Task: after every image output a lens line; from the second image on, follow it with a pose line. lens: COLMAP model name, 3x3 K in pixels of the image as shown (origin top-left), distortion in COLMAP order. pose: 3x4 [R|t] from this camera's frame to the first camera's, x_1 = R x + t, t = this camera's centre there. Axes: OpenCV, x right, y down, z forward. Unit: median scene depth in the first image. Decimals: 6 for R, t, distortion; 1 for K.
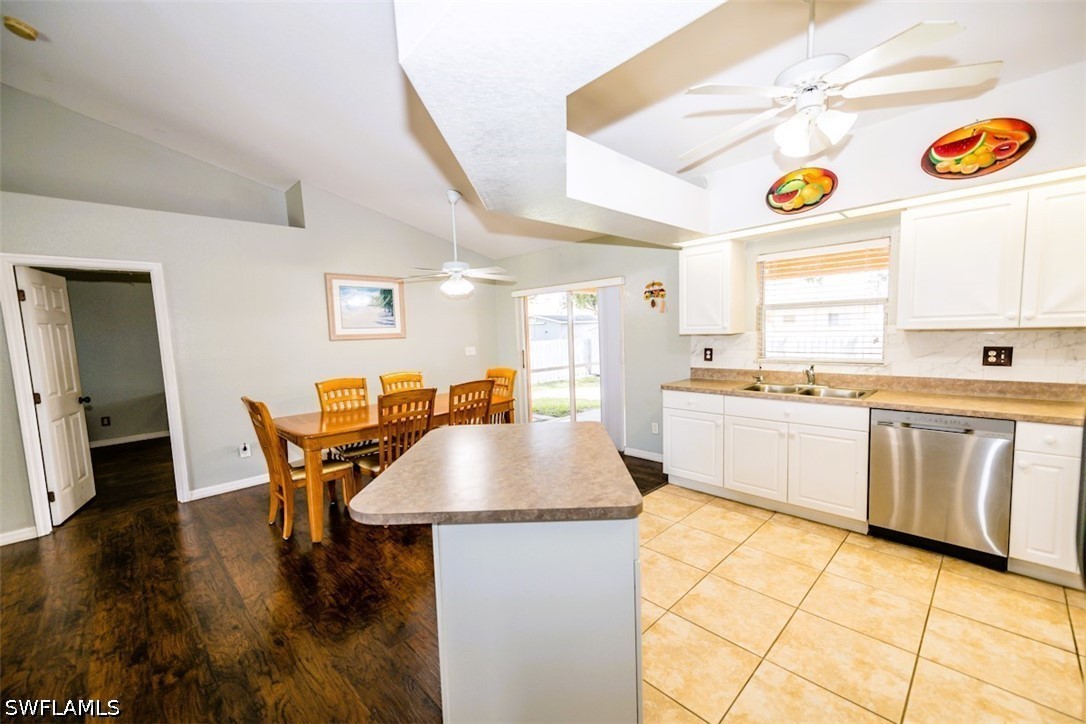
lens RADIAL K [[436.1, 0, 544.1], [0, 436.1, 367.1], [0, 0, 1]] dist [0.024261, -0.004870]
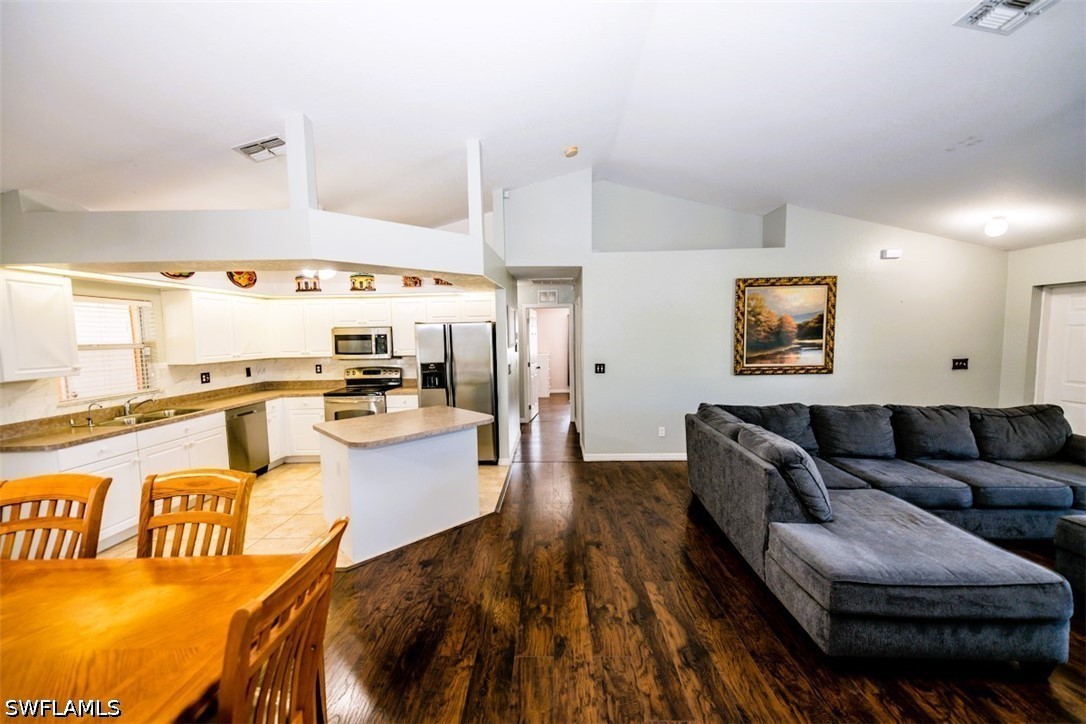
lens RADIAL K [[422.6, 0, 543.6], [0, 422.6, 367.1], [0, 0, 1]] dist [0.022940, -0.004600]
pose [[-0.698795, -0.006276, 0.715294, -1.113981], [0.111097, 0.986875, 0.117193, -0.110583], [-0.706642, 0.161362, -0.688926, 1.123339]]
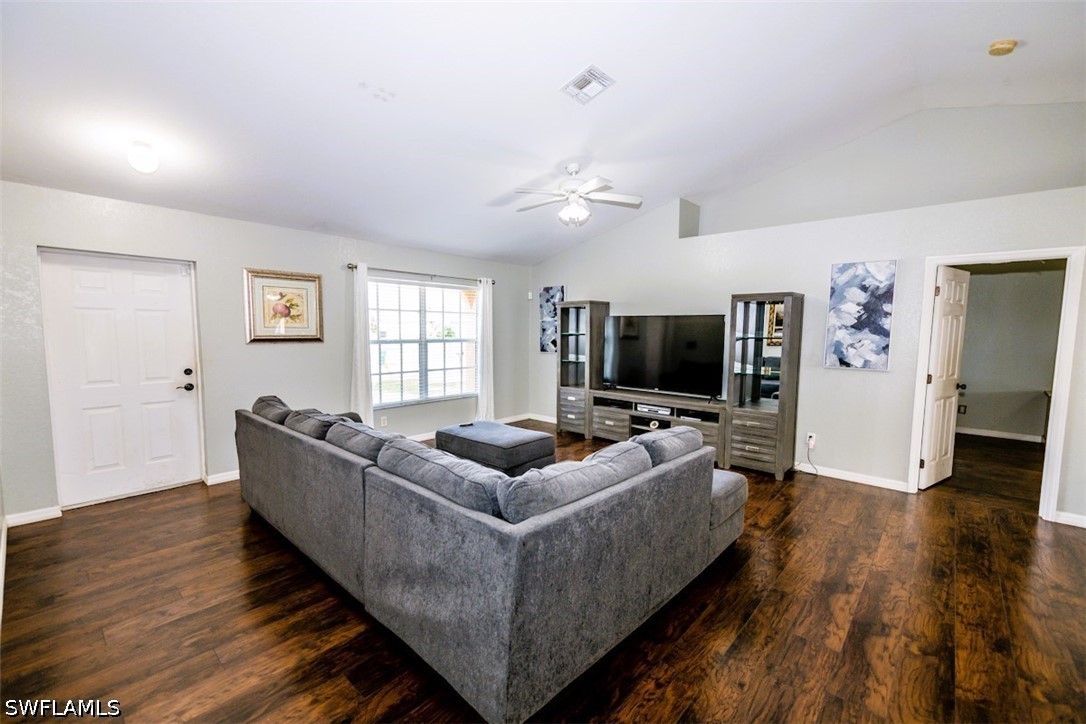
lens RADIAL K [[454.7, 0, 543.6], [0, 454.7, 367.7], [0, 0, 1]] dist [0.022814, -0.004194]
pose [[0.068614, 0.127416, -0.989473, -0.012441], [-0.107244, 0.987006, 0.119661, 0.005132], [0.991862, 0.097904, 0.081387, -0.121034]]
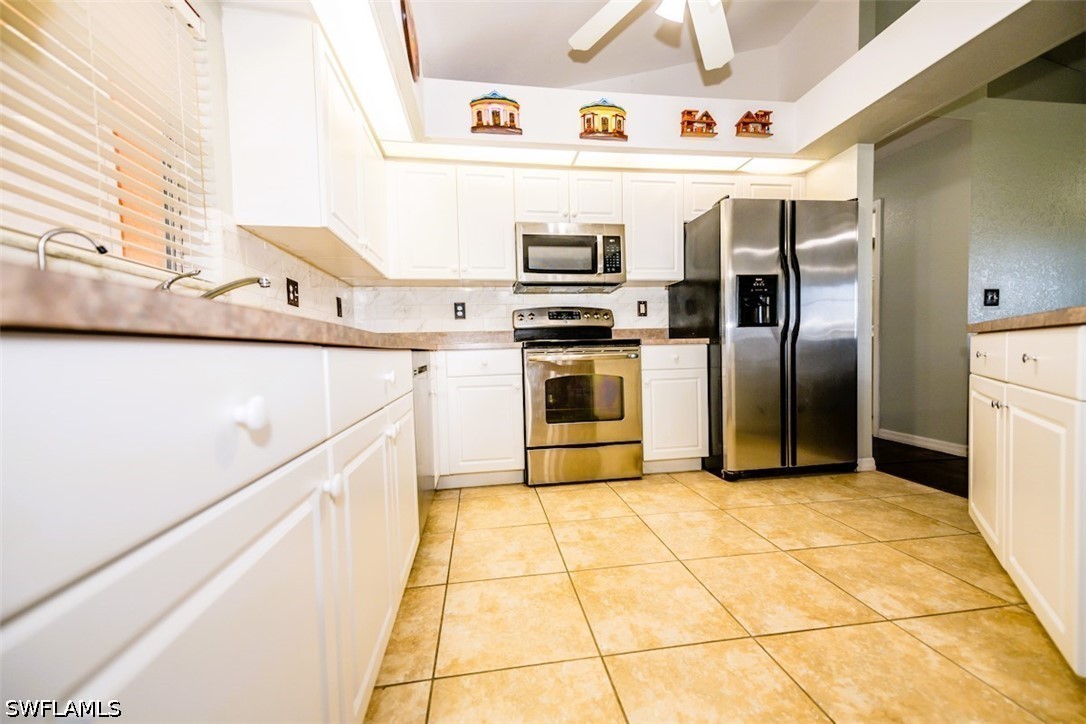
lens RADIAL K [[422.6, 0, 543.6], [0, 422.6, 367.1], [0, 0, 1]] dist [0.022940, -0.004600]
pose [[-0.811972, 0.034114, 0.582698, 0.228255], [0.108336, 0.989753, 0.093017, 0.074326], [-0.573554, 0.138654, -0.807348, 1.251263]]
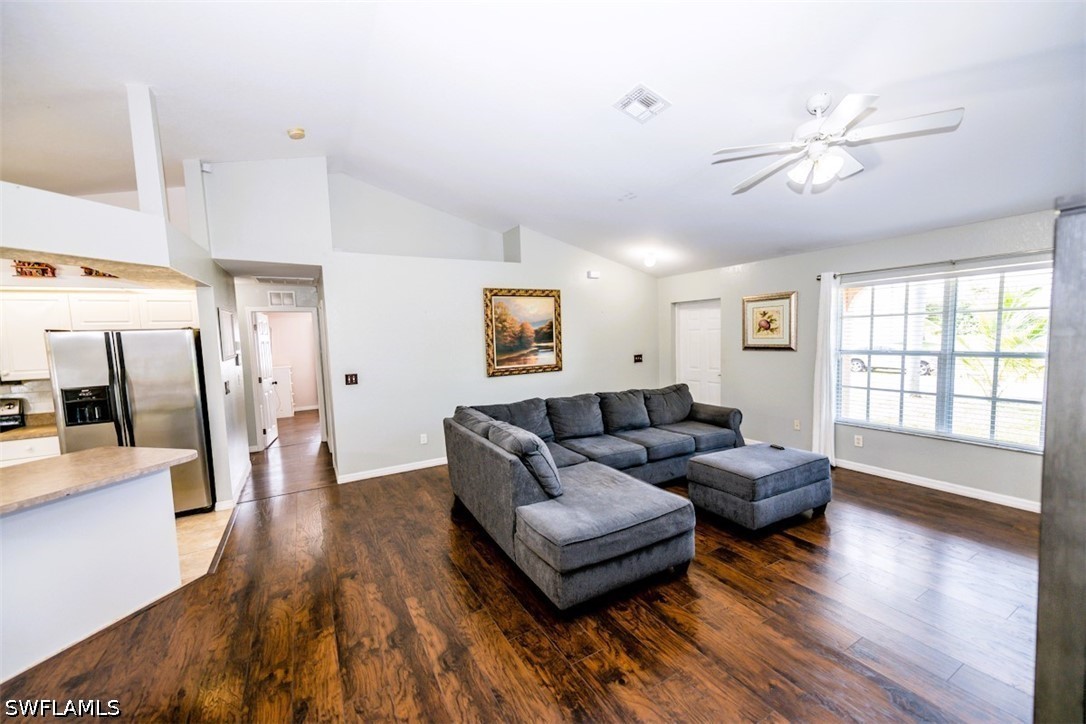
lens RADIAL K [[422.6, 0, 543.6], [0, 422.6, 367.1], [0, 0, 1]] dist [0.022940, -0.004600]
pose [[-0.965335, 0.050501, 0.256082, -1.137847], [0.093631, 0.982807, 0.159136, -0.106203], [-0.243643, 0.177596, -0.953466, 1.097137]]
